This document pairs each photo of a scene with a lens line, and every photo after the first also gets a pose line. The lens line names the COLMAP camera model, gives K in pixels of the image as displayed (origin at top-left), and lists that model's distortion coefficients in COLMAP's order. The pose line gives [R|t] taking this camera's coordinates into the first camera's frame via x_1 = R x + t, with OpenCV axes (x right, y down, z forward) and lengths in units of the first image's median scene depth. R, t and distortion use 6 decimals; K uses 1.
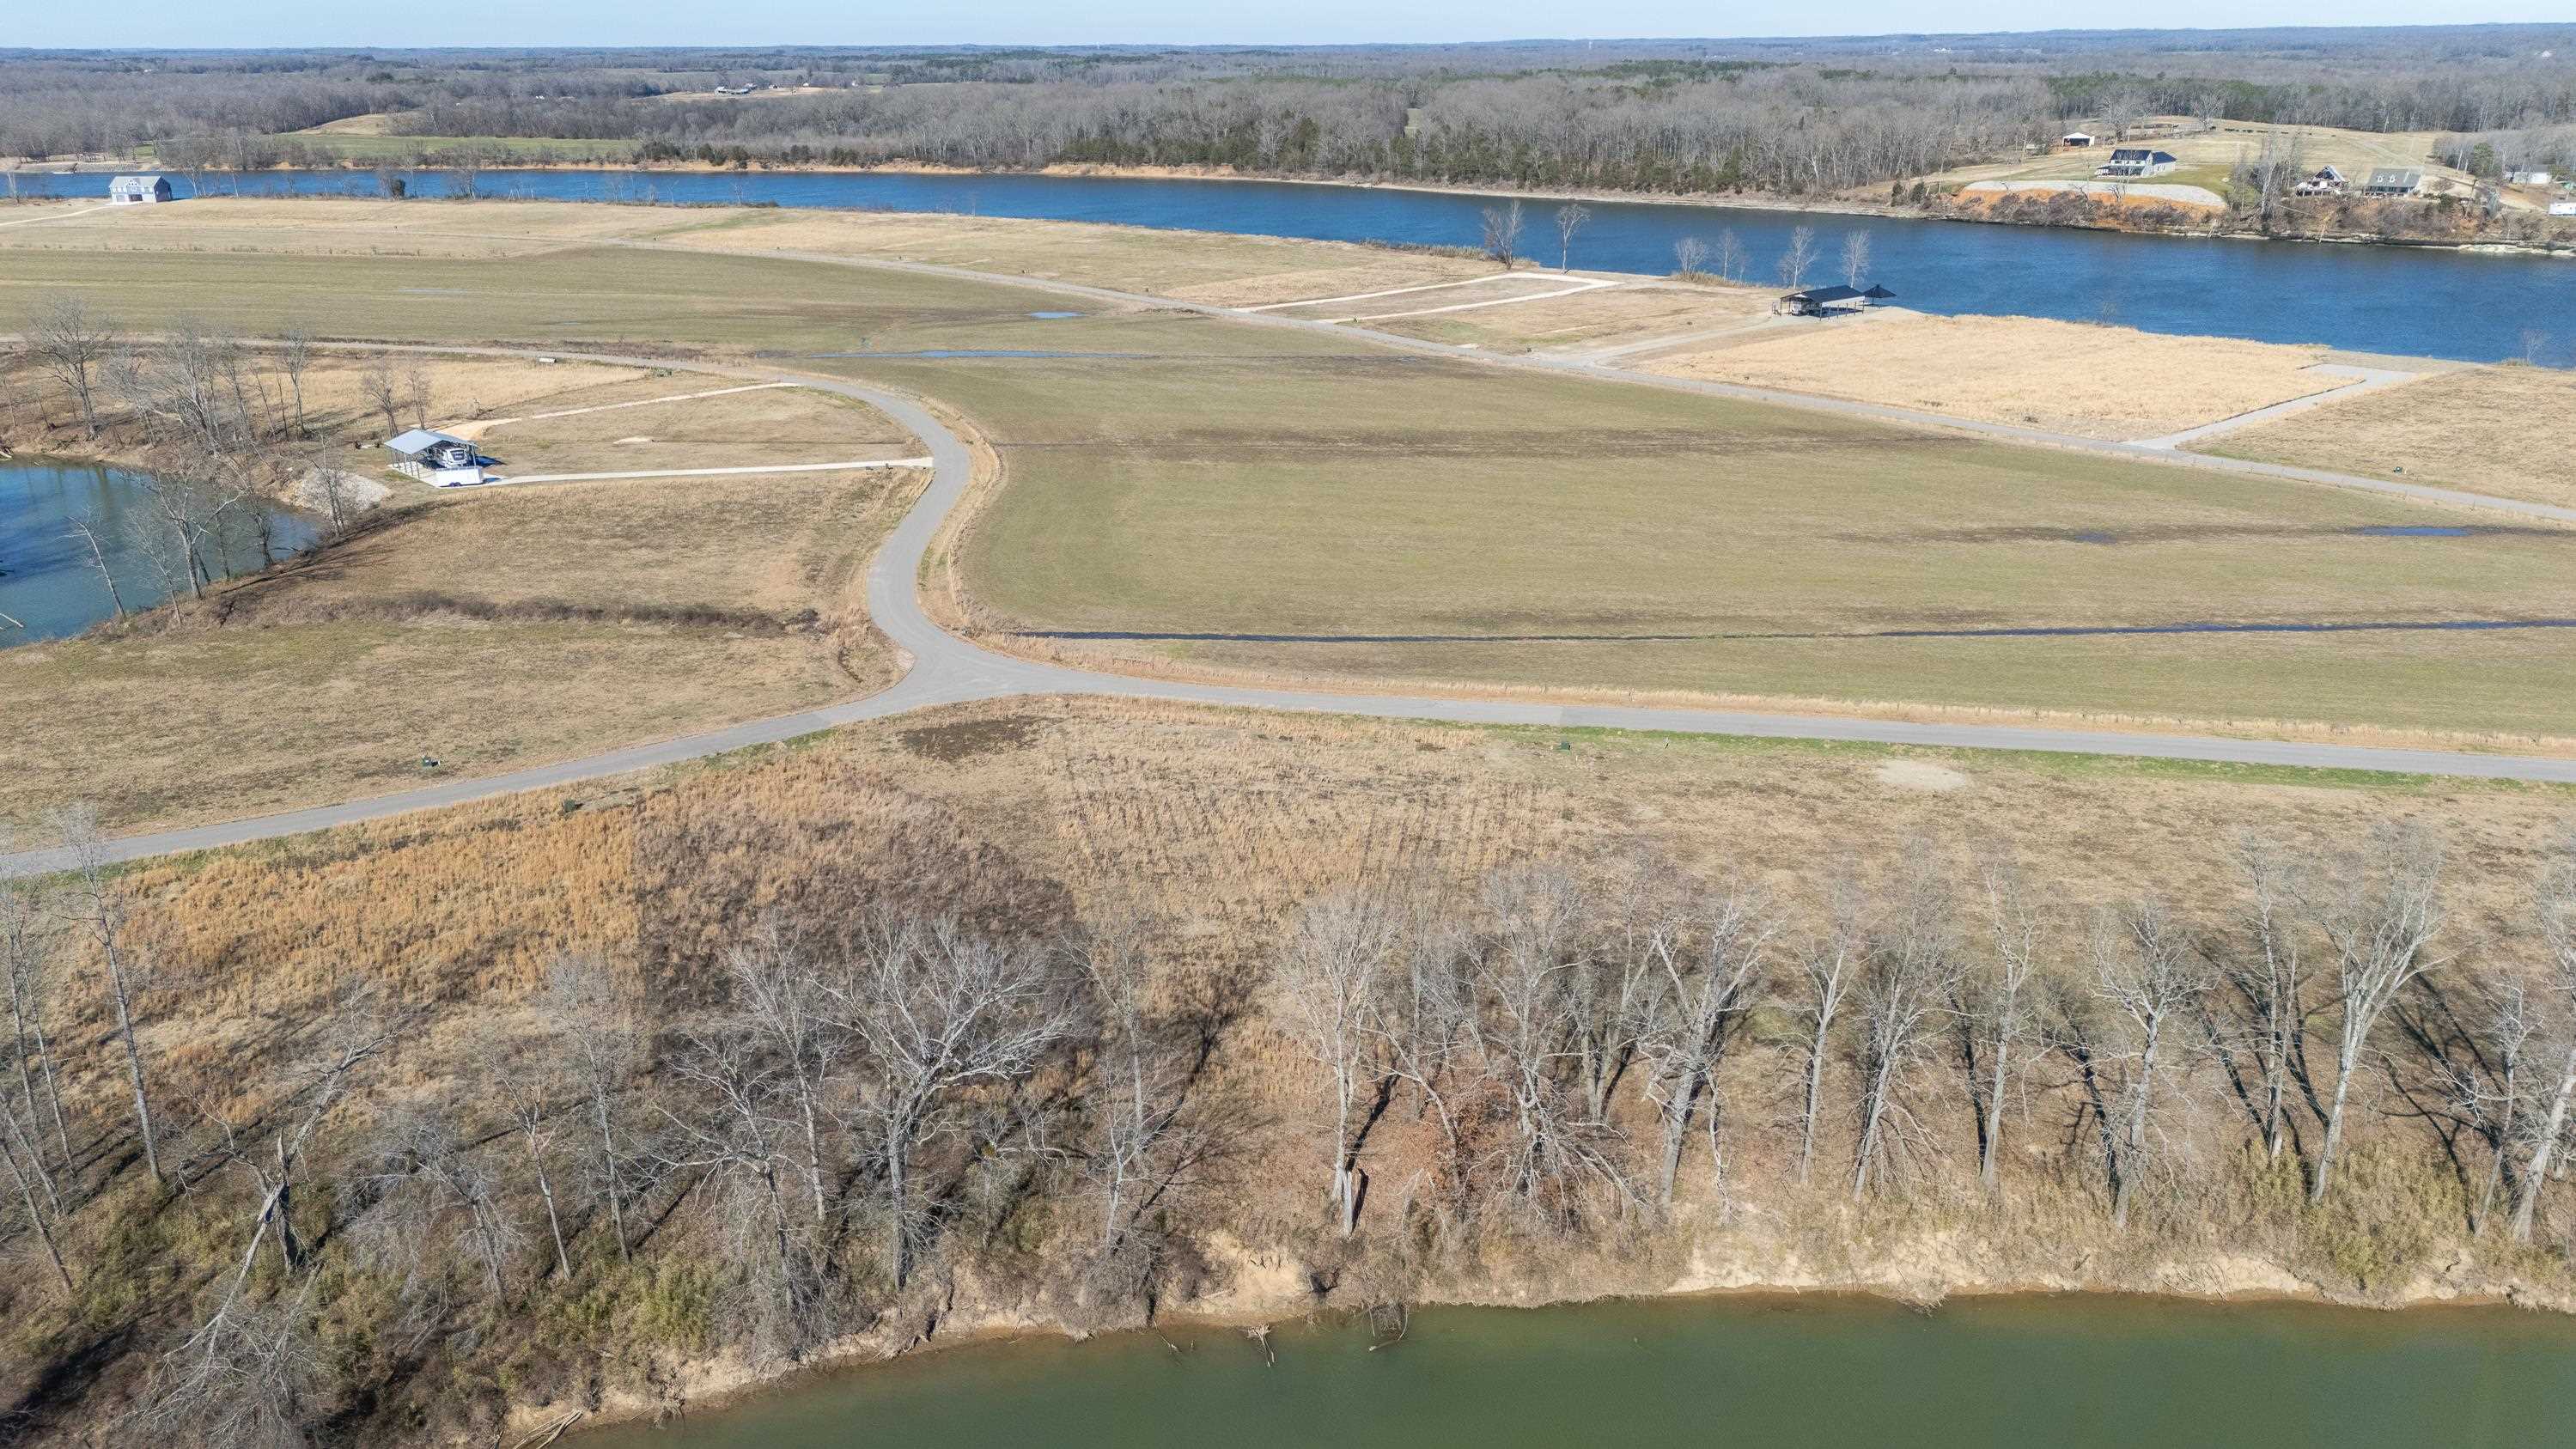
lens RADIAL K [[1918.9, 0, 1285.8], [0, 1918.9, 722.5], [0, 0, 1]] dist [0.057288, -0.063679]
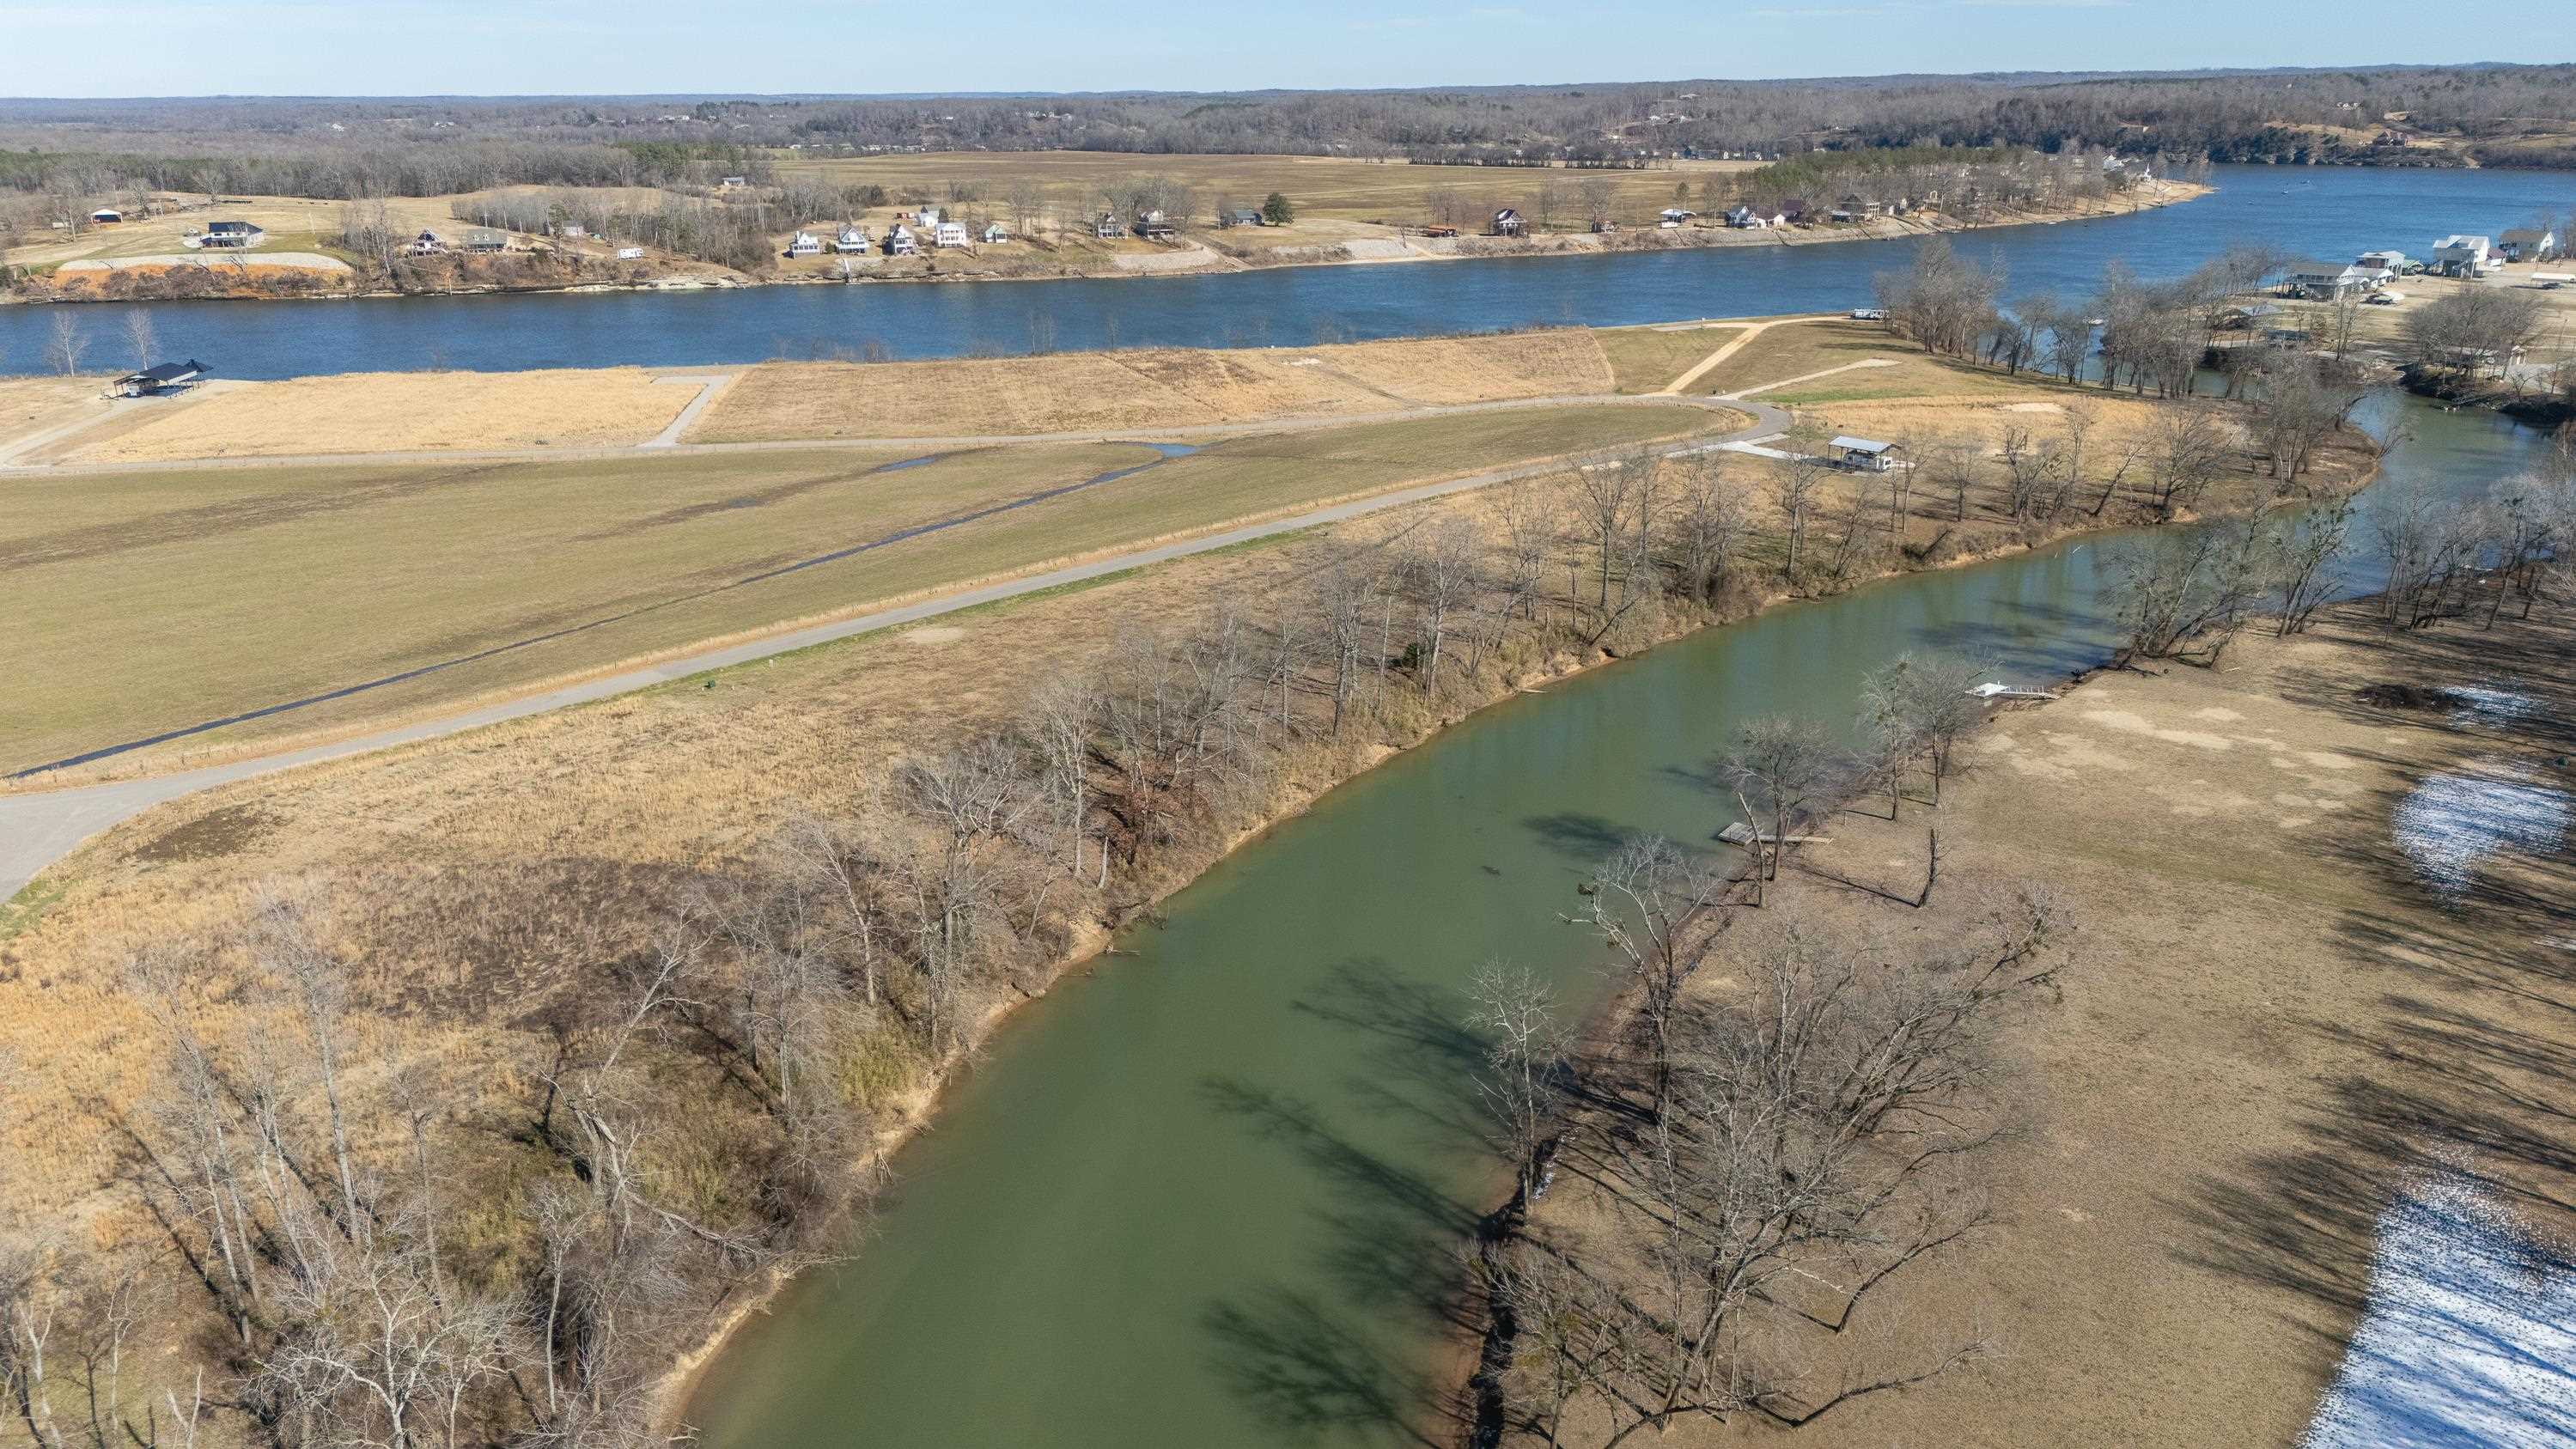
lens RADIAL K [[1918.9, 0, 1274.1], [0, 1918.9, 747.8], [0, 0, 1]] dist [0.057288, -0.063679]
pose [[0.515769, -0.269445, 0.813254, -1.152507], [0.285380, 0.949077, 0.133457, -0.020225], [-0.807800, 0.163253, 0.566399, -0.050334]]
